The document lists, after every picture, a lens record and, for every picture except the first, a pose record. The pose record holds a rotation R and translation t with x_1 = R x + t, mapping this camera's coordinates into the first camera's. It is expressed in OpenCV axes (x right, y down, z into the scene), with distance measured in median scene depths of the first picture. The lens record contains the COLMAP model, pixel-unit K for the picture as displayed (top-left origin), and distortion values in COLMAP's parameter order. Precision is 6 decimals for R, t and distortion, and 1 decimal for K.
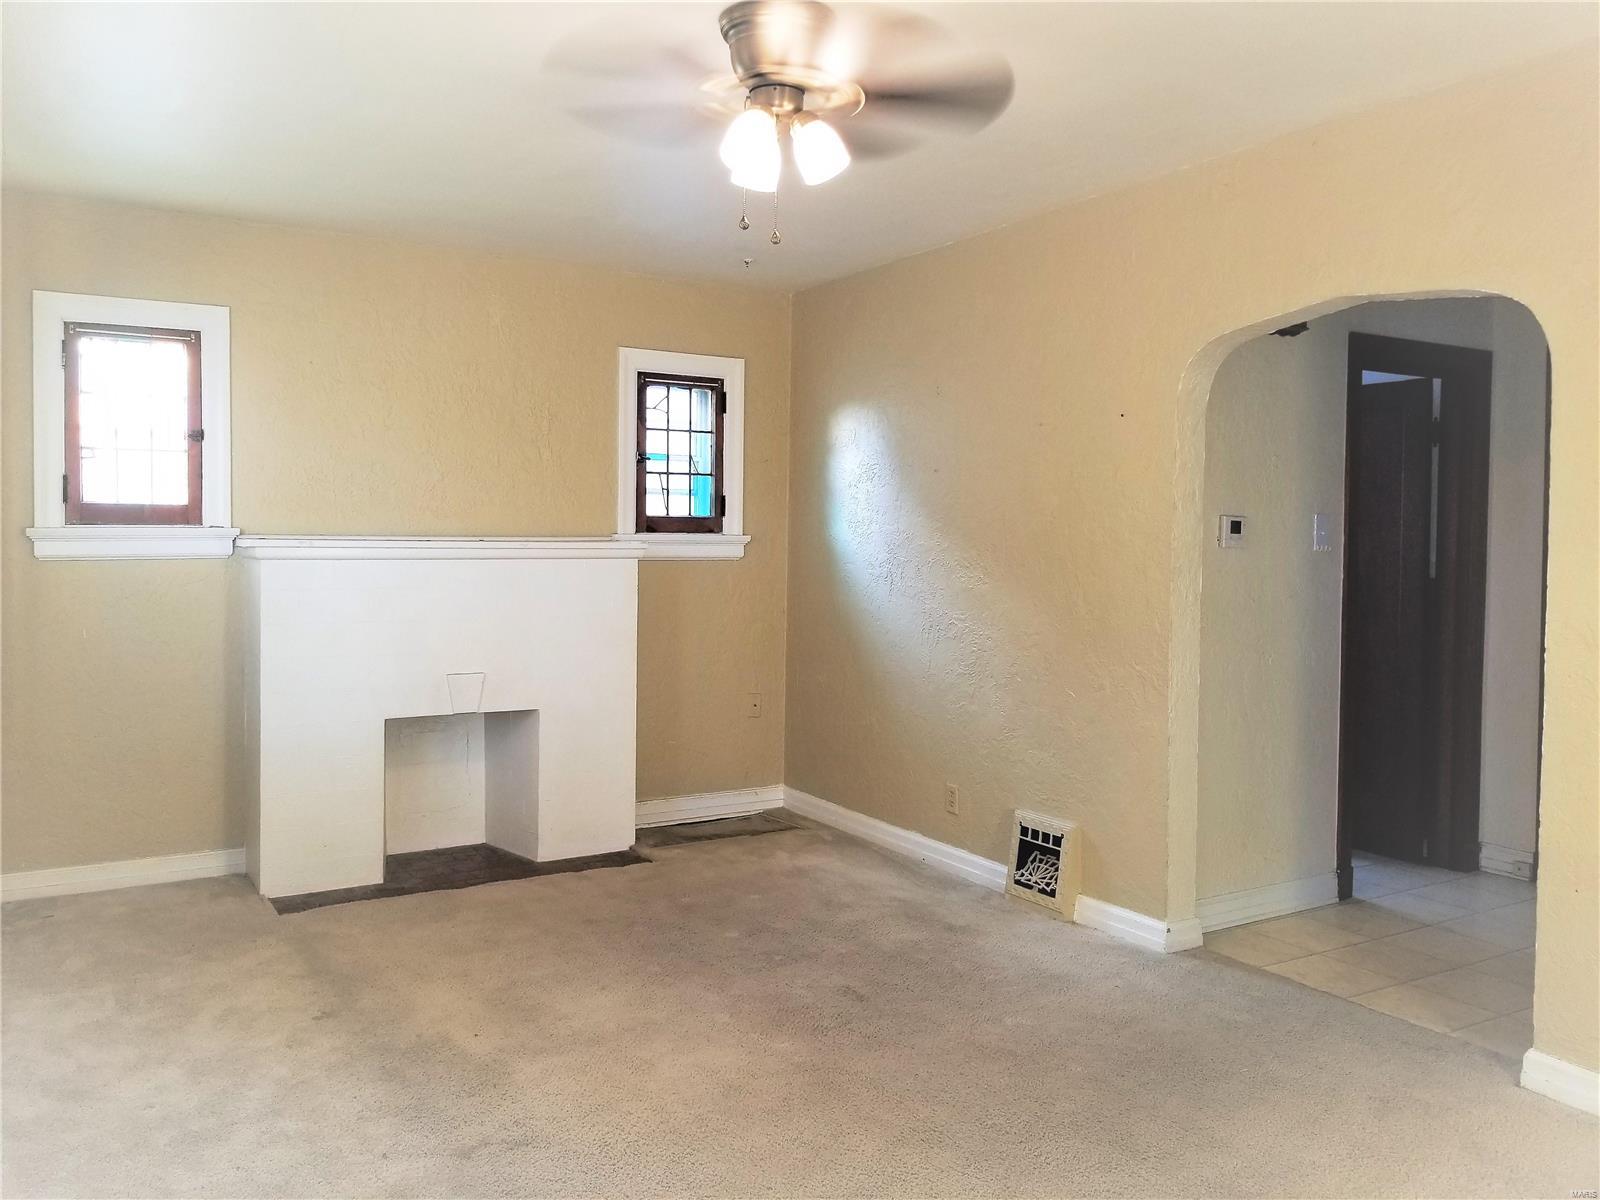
lens RADIAL K [[1249.2, 0, 764.8], [0, 1249.2, 578.2], [0, 0, 1]] dist [0.048087, -0.072882]
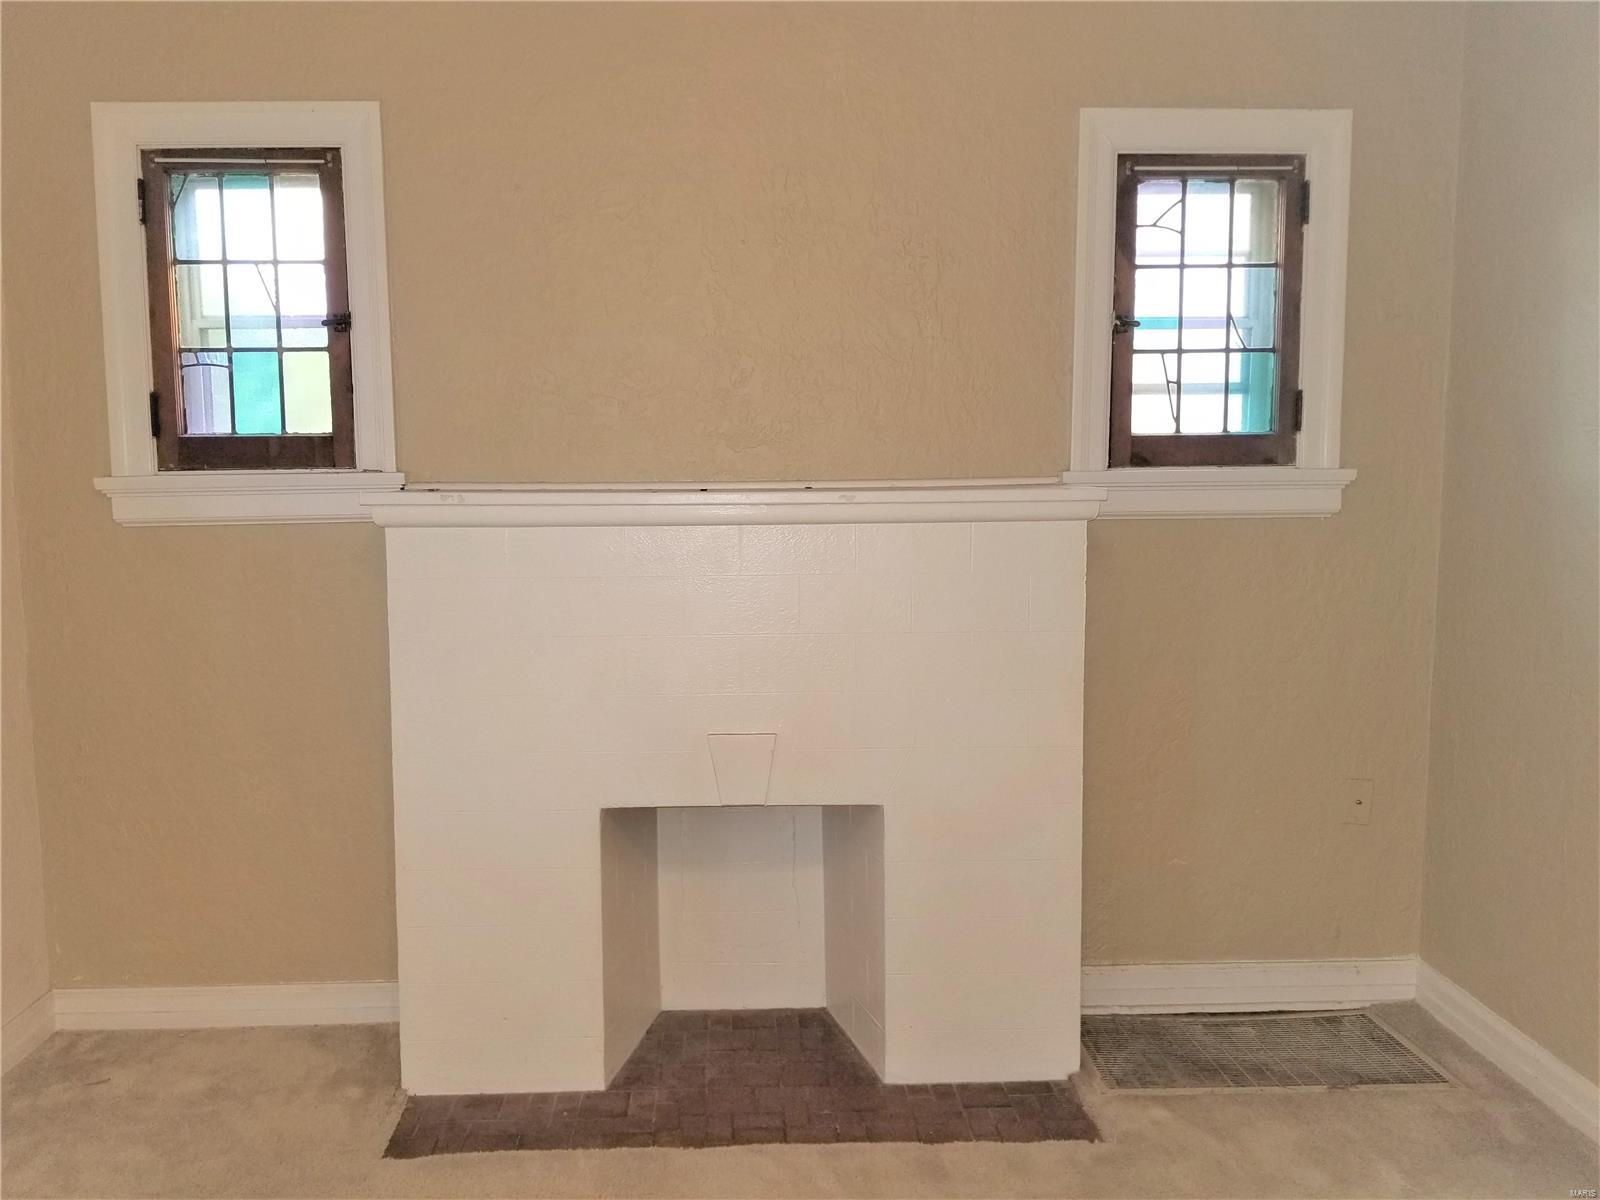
lens RADIAL K [[1249.2, 0, 765.5], [0, 1249.2, 591.4], [0, 0, 1]] dist [0.048087, -0.072882]
pose [[0.879473, 0.029760, -0.475018, 0.028044], [-0.000573, 0.998109, 0.061471, -0.021046], [0.475949, -0.053789, 0.877827, 0.584756]]
